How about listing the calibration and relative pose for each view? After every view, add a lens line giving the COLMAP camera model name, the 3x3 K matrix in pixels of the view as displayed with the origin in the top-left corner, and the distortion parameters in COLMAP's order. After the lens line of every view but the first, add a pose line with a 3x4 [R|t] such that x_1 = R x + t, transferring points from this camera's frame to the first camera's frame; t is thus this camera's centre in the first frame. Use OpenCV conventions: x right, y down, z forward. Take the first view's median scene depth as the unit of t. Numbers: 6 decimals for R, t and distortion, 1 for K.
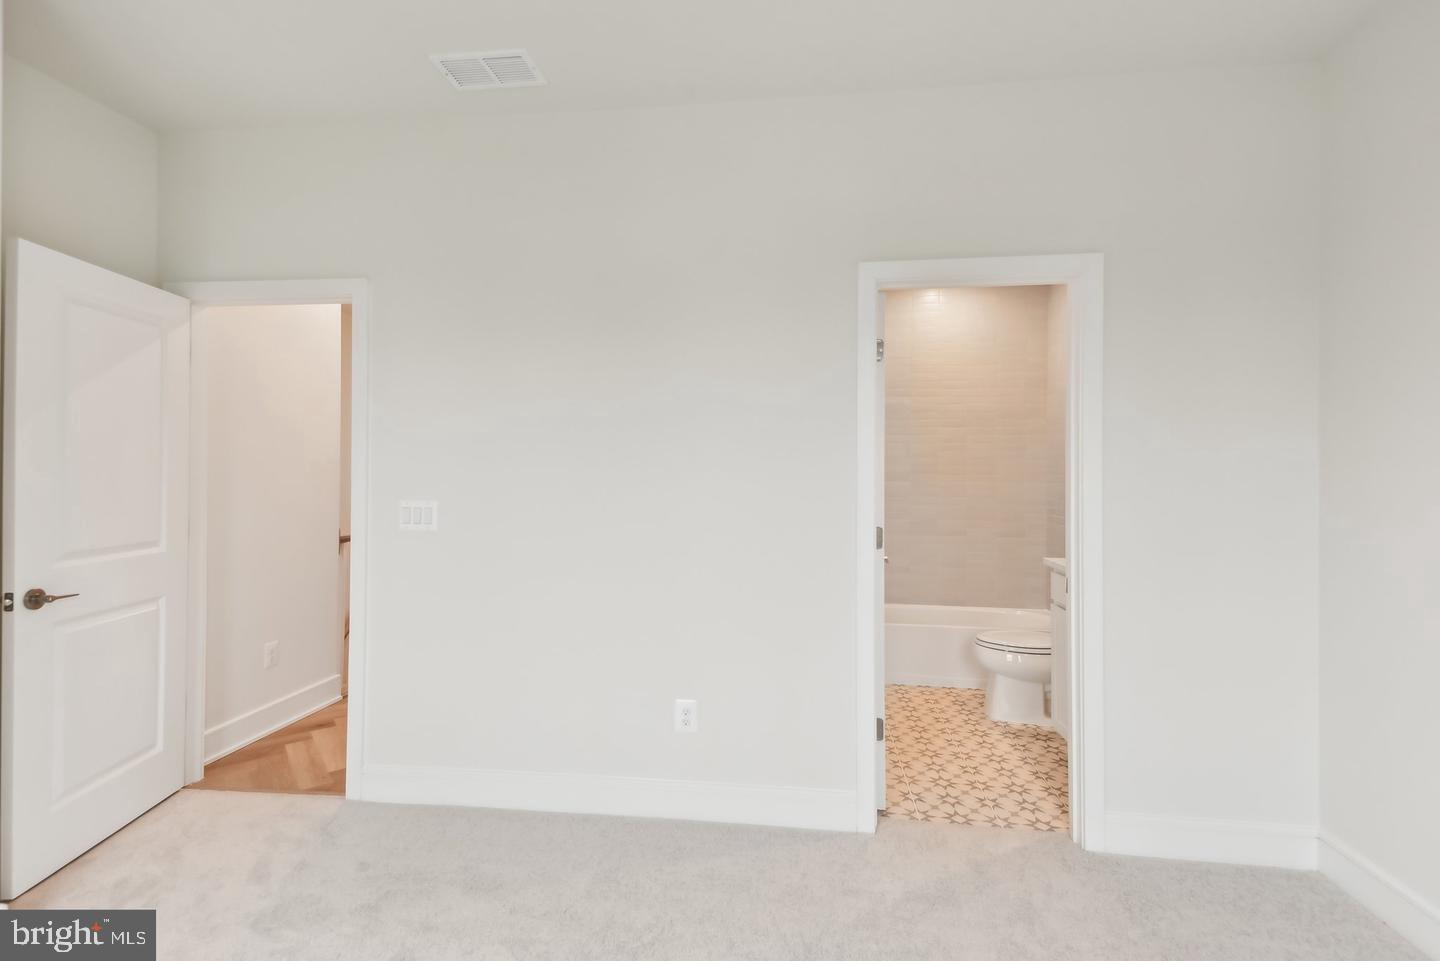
lens RADIAL K [[664.8, 0, 721.3], [0, 664.8, 465.4], [0, 0, 1]] dist [0.029095, -0.015416]
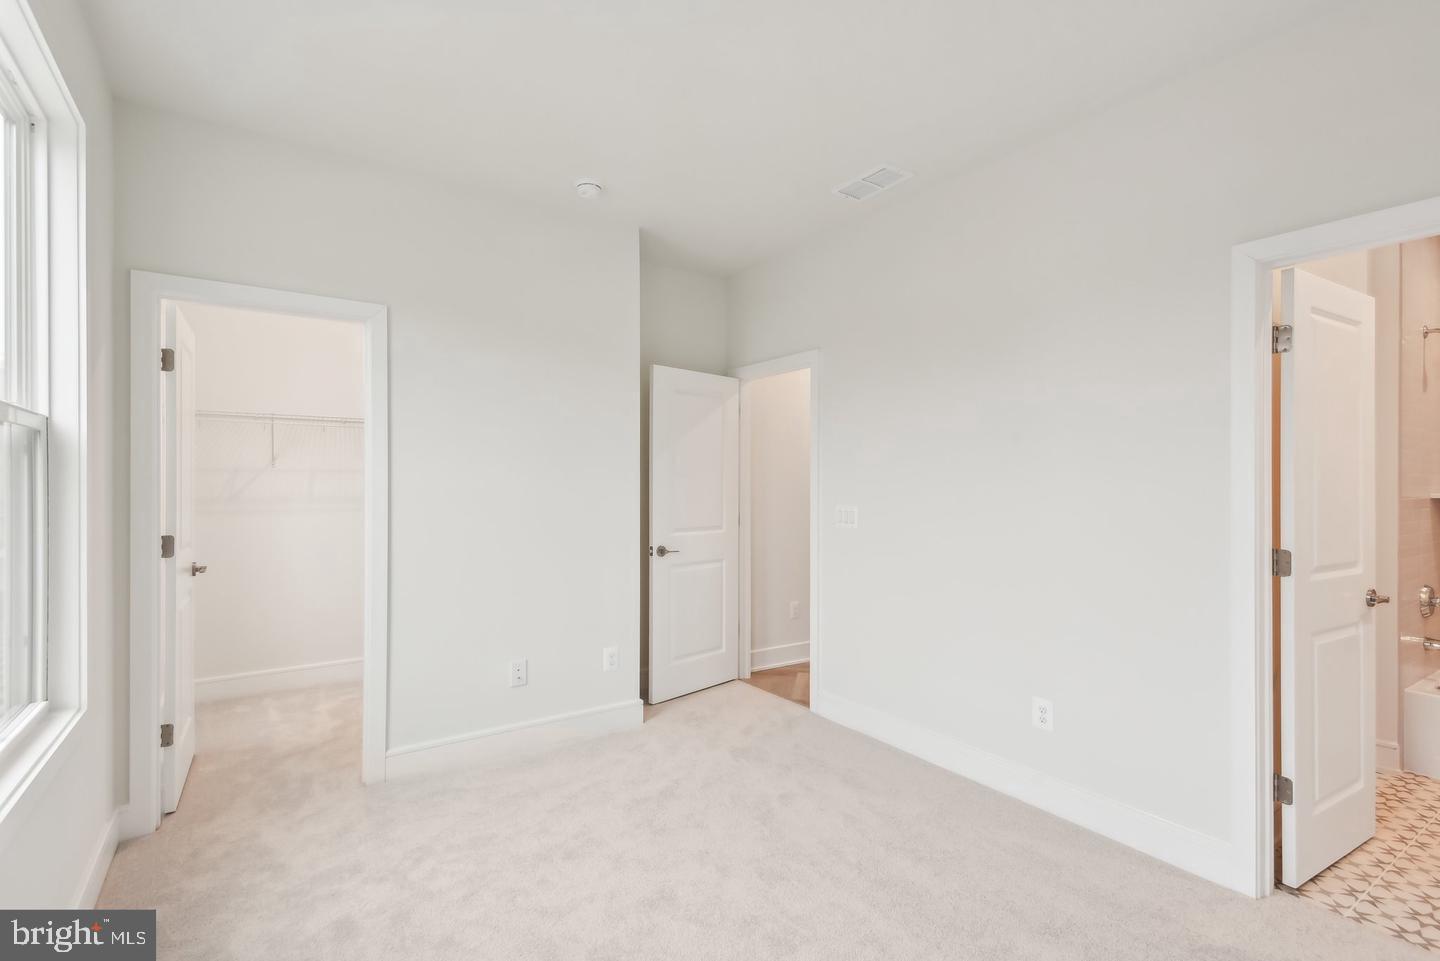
lens RADIAL K [[675.9, 0, 720.0], [0, 675.9, 480.5], [0, 0, 1]] dist [0.028366, -0.000661]
pose [[0.650048, -0.004516, -0.759880, 0.441893], [0.006153, 0.999981, -0.000679, -0.000052], [0.759868, -0.004234, 0.650063, -0.099159]]
